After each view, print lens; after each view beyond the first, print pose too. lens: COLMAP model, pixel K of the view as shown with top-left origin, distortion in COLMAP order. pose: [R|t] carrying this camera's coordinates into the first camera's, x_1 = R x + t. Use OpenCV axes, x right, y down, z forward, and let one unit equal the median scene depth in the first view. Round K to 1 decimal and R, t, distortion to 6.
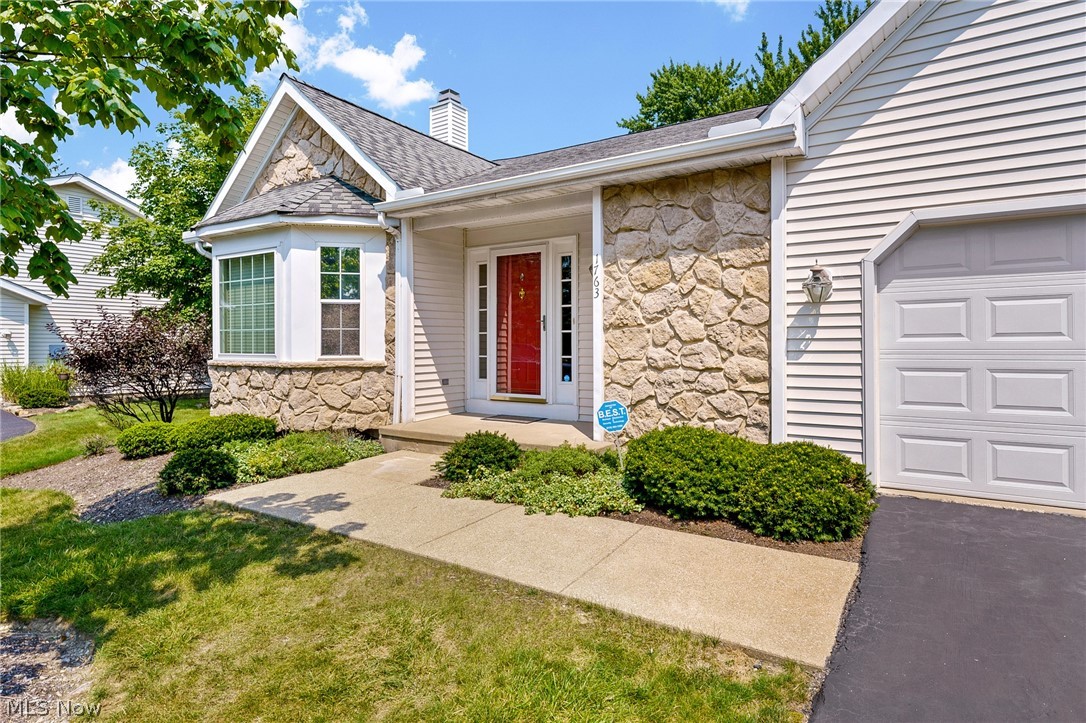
lens RADIAL K [[588.8, 0, 561.2], [0, 588.8, 345.5], [0, 0, 1]] dist [-0.002114, -0.000305]
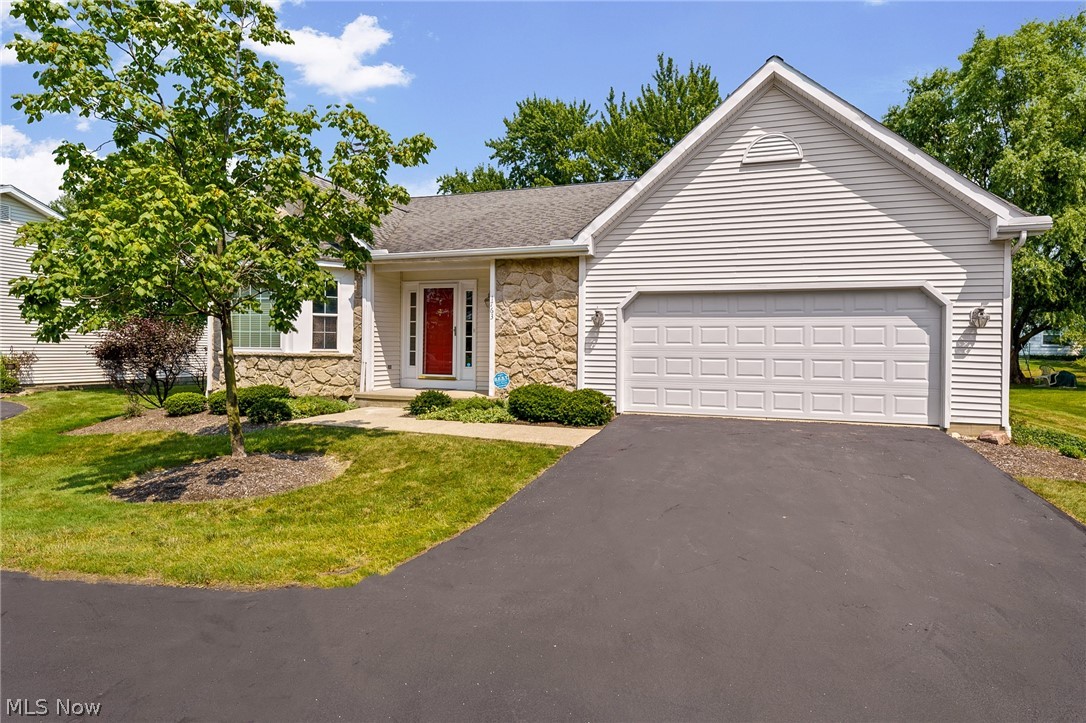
lens RADIAL K [[658.9, 0, 543.0], [0, 658.9, 361.5], [0, 0, 1]] dist [0.000152, 0.000046]
pose [[0.979309, 0.010171, 0.202115, -0.201721], [-0.014073, 0.999741, 0.017874, 0.012929], [-0.201881, -0.020349, 0.979199, -1.079957]]
